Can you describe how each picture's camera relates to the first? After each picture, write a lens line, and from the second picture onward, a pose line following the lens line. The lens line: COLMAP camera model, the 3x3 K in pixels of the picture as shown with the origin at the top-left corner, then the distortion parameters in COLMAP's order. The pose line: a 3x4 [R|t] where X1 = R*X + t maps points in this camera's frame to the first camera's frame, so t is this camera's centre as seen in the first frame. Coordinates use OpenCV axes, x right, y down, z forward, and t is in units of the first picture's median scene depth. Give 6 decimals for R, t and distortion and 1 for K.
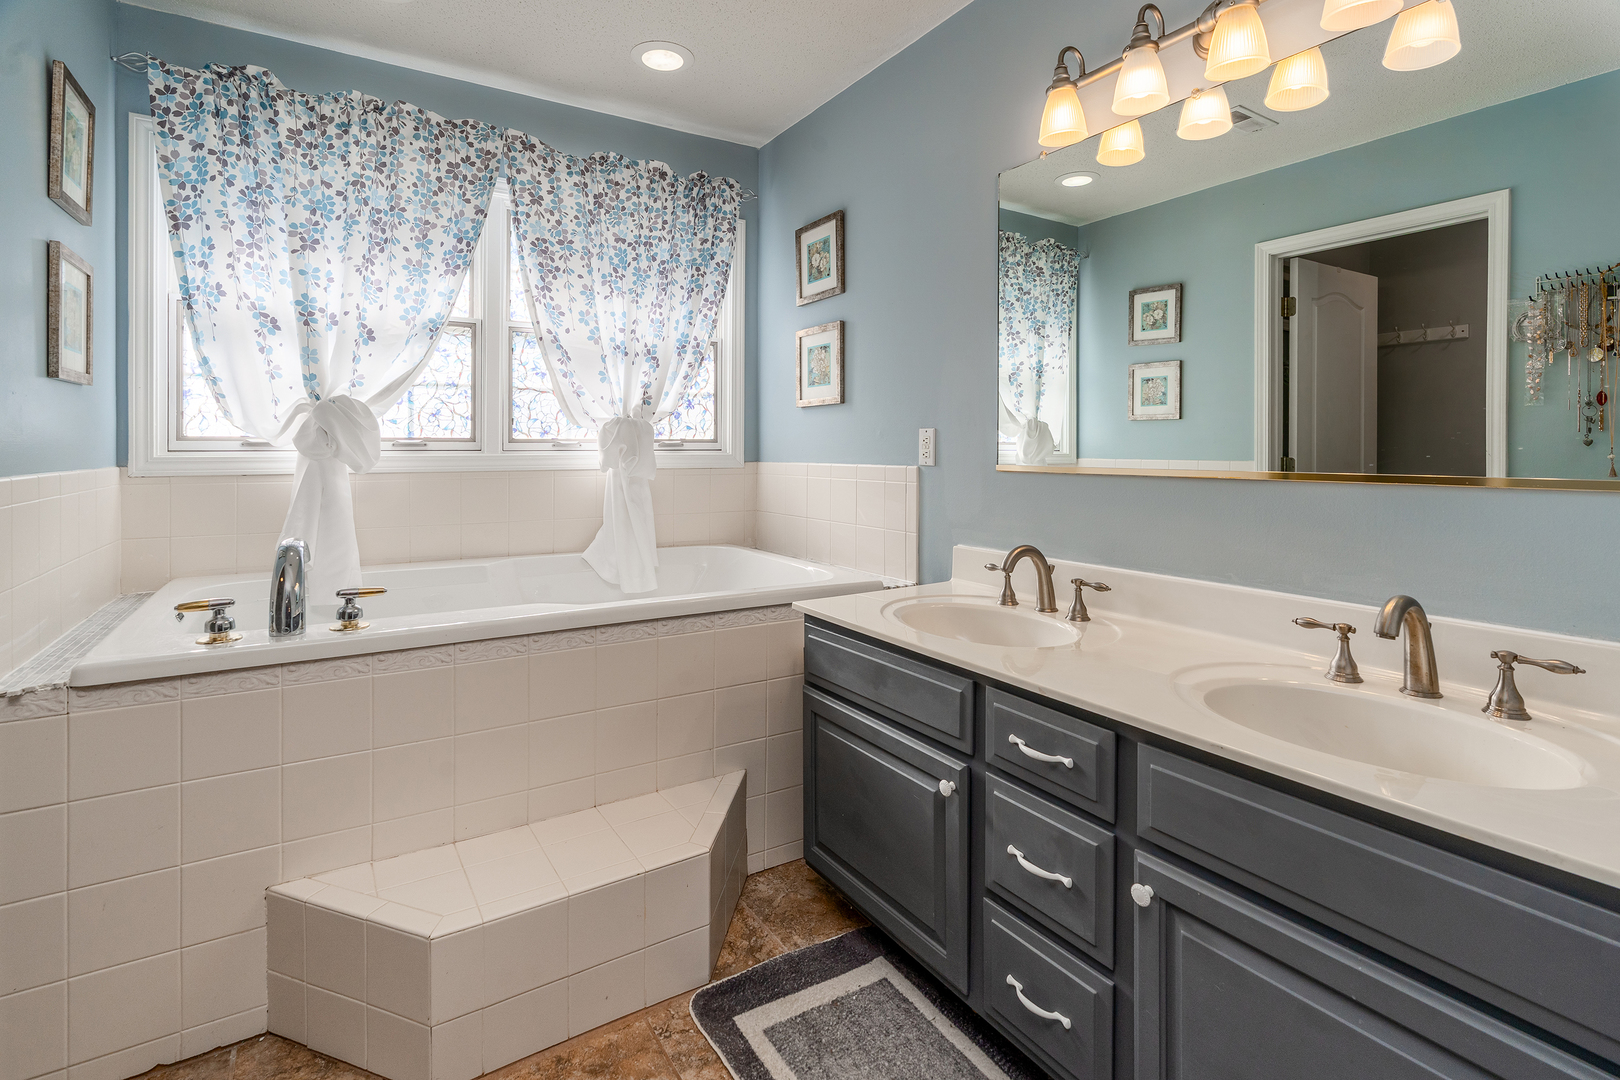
lens RADIAL K [[758.8, 0, 808.7], [0, 758.8, 444.1], [0, 0, 1]] dist [-0.004685, 0.002307]
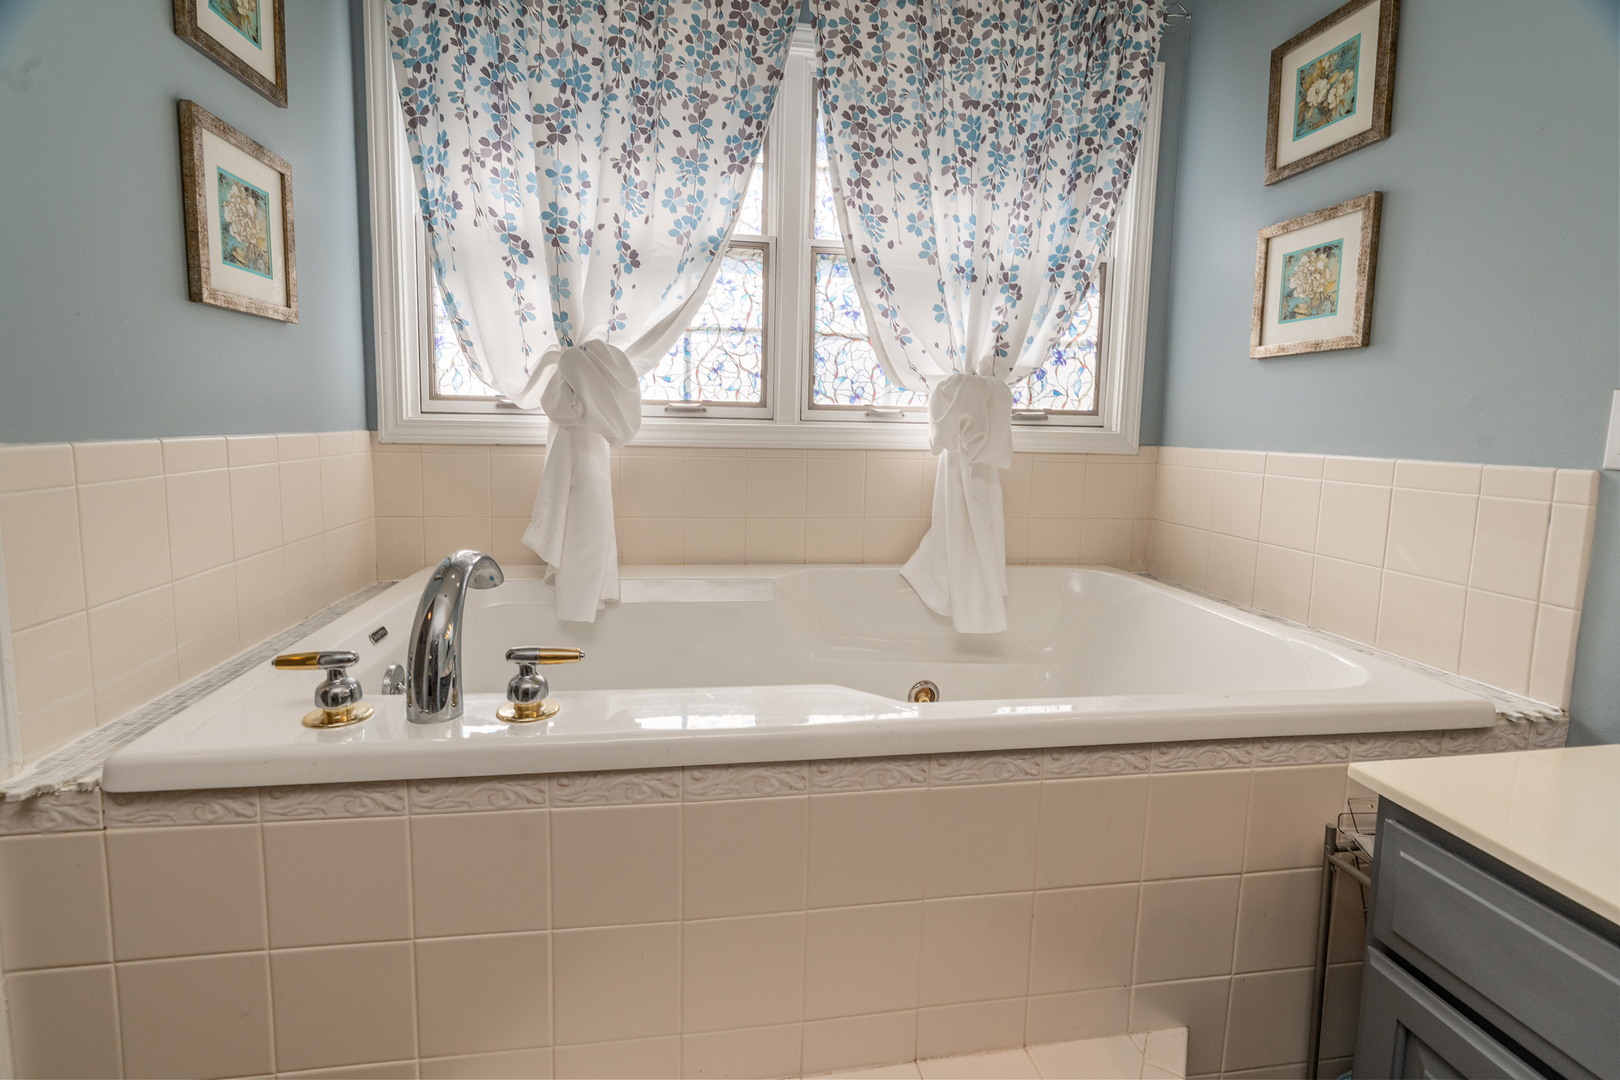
lens RADIAL K [[758.8, 0, 812.4], [0, 758.8, 494.4], [0, 0, 1]] dist [-0.004685, 0.002307]
pose [[0.920385, 0.057301, -0.386791, -0.109948], [-0.018860, 0.994558, 0.102461, 0.004379], [0.390558, -0.087008, 0.916458, 0.339166]]
